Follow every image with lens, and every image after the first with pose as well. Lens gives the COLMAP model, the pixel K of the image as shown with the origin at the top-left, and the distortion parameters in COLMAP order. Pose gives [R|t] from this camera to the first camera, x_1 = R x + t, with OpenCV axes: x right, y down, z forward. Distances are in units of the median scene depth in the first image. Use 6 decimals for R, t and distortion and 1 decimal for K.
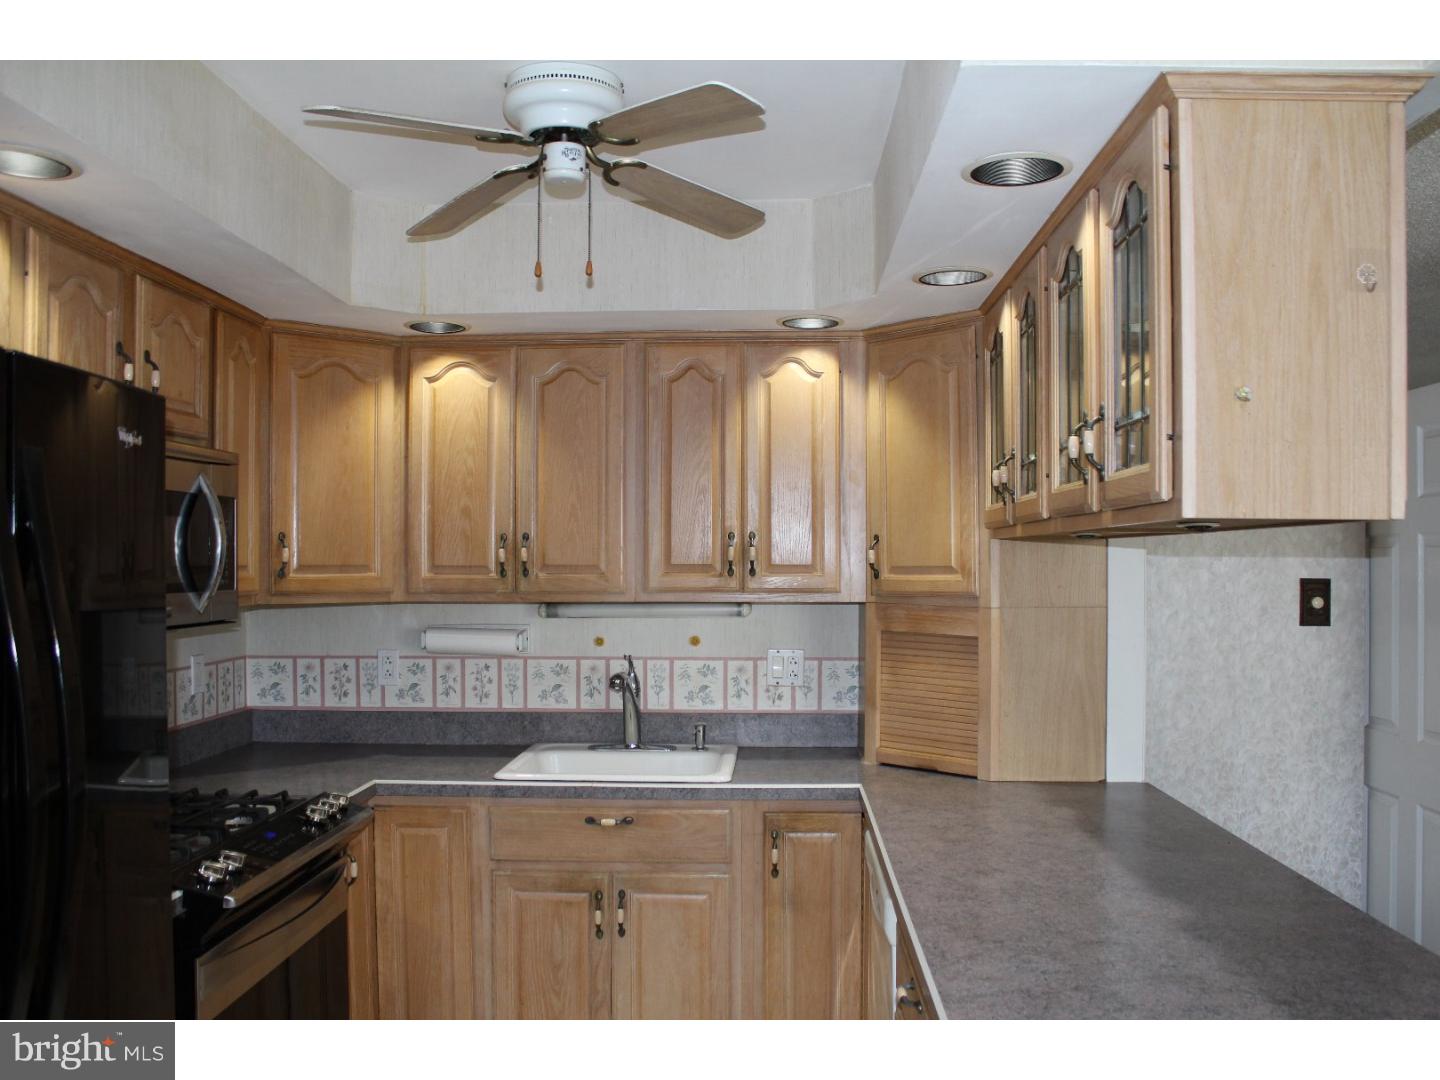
lens RADIAL K [[1213.1, 0, 732.9], [0, 1213.1, 558.9], [0, 0, 1]] dist [-0.167716, 0.147518]
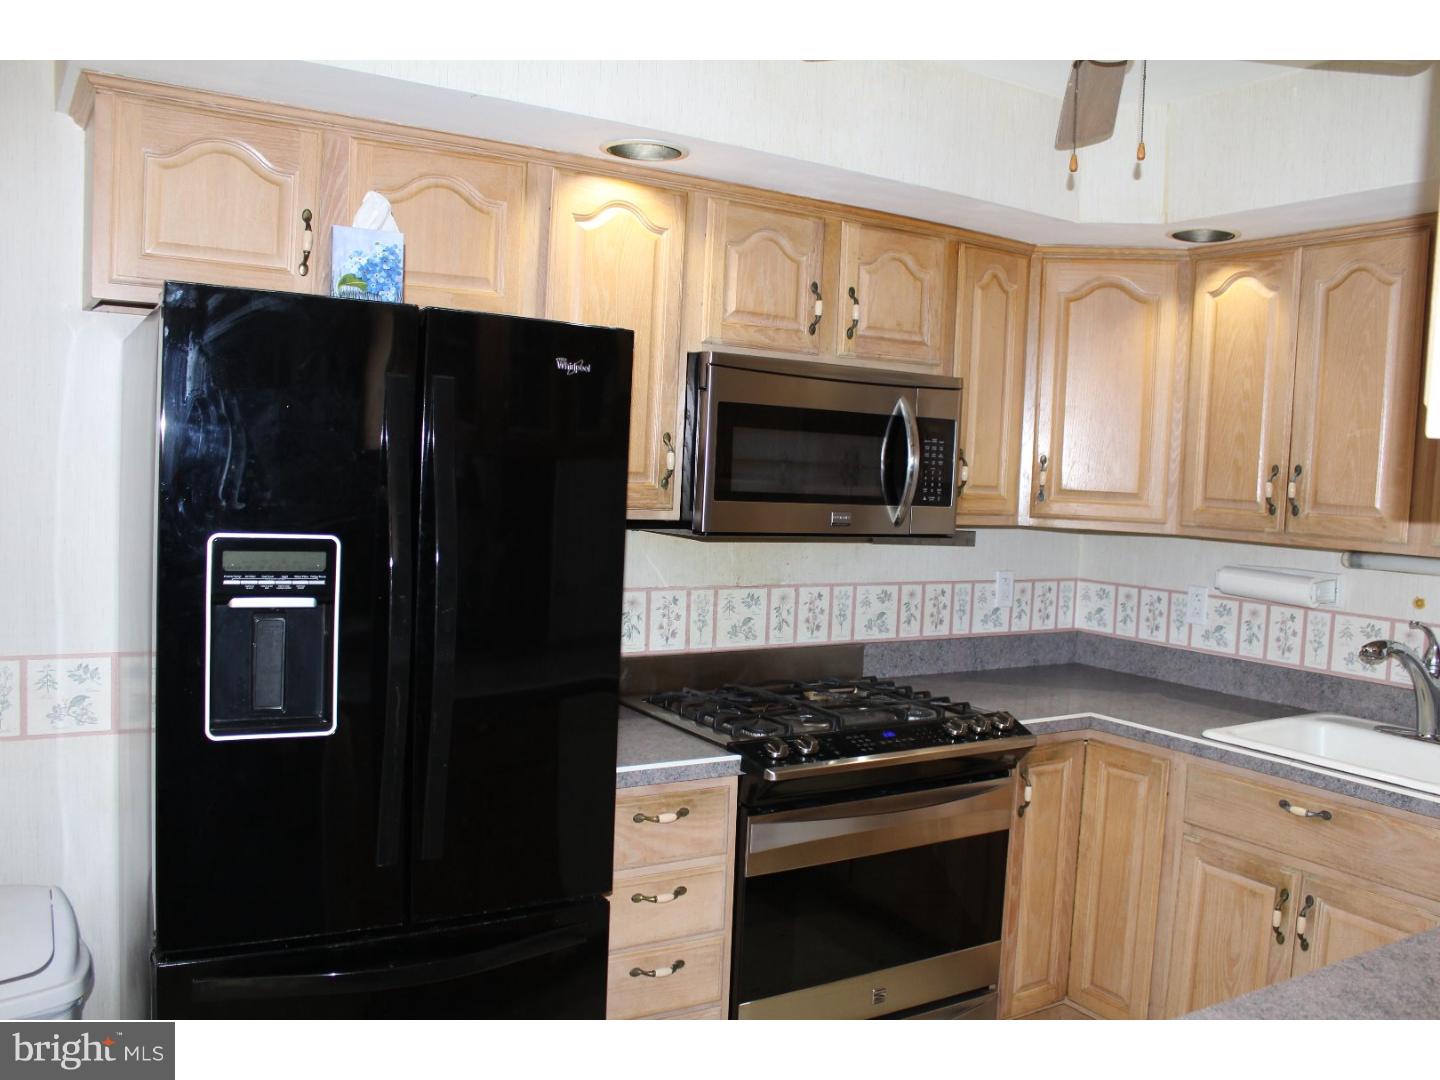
lens RADIAL K [[1213.1, 0, 732.9], [0, 1213.1, 558.9], [0, 0, 1]] dist [-0.167716, 0.147518]
pose [[0.554359, 0.088668, -0.827541, 0.305234], [-0.042756, 0.996030, 0.078080, -0.003106], [0.831178, -0.007902, 0.555950, 0.196457]]
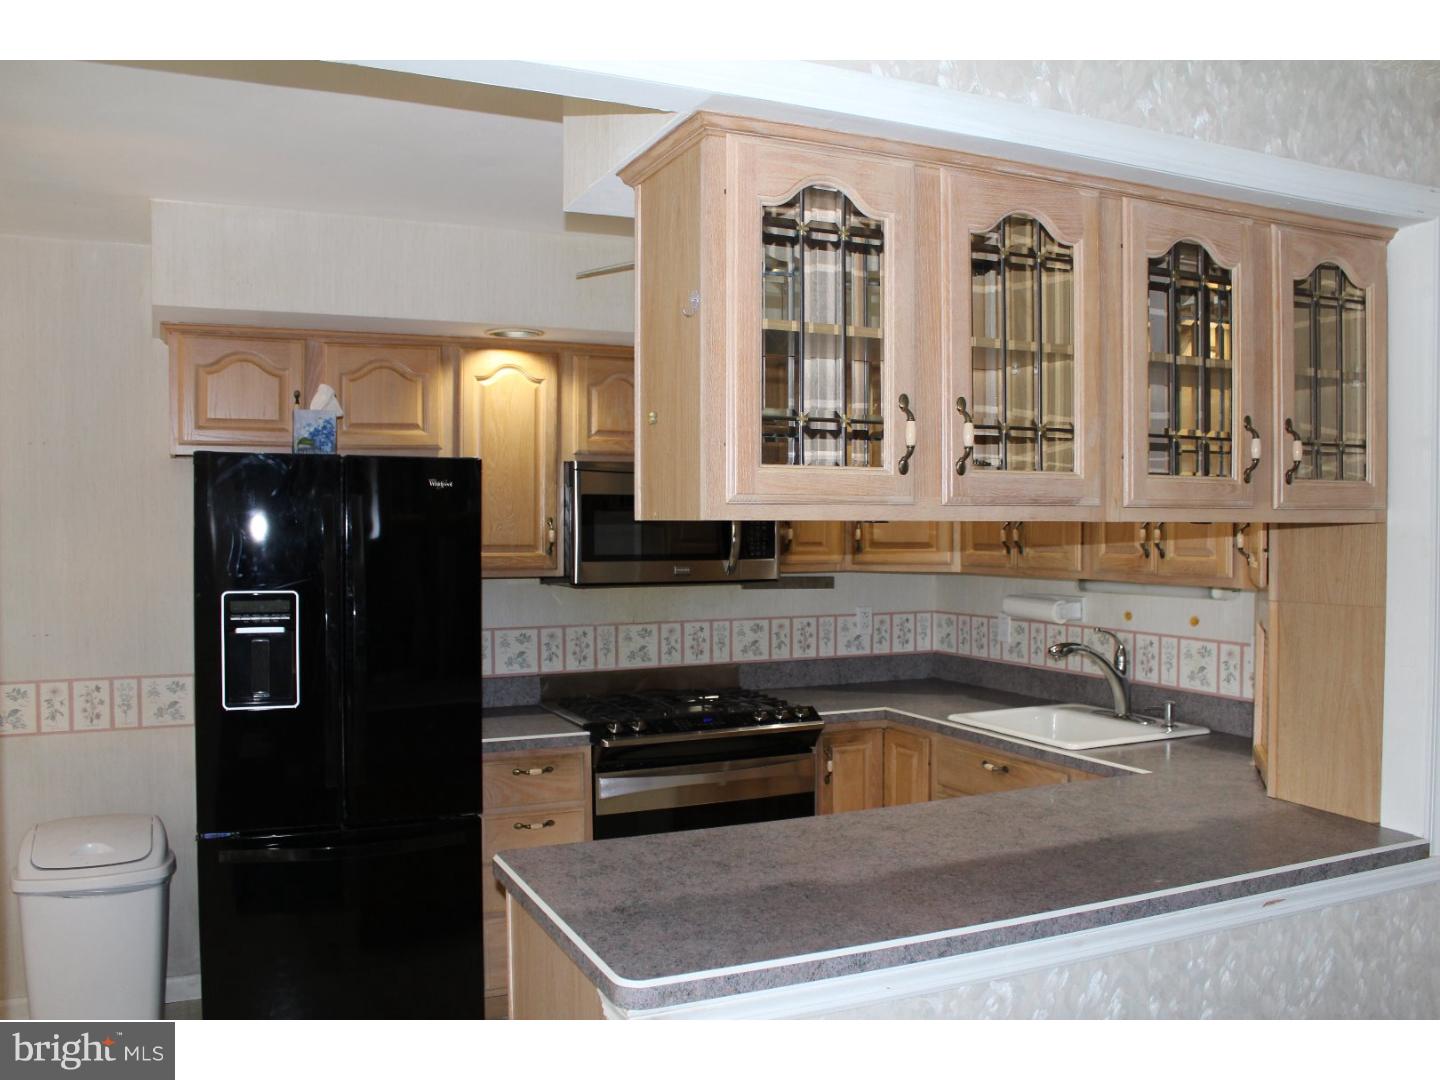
lens RADIAL K [[1213.1, 0, 732.9], [0, 1213.1, 558.9], [0, 0, 1]] dist [-0.167716, 0.147518]
pose [[0.446949, 0.024616, -0.894221, 0.736248], [0.002376, 0.999585, 0.028704, -0.014399], [0.894557, -0.014954, 0.446705, 0.237787]]
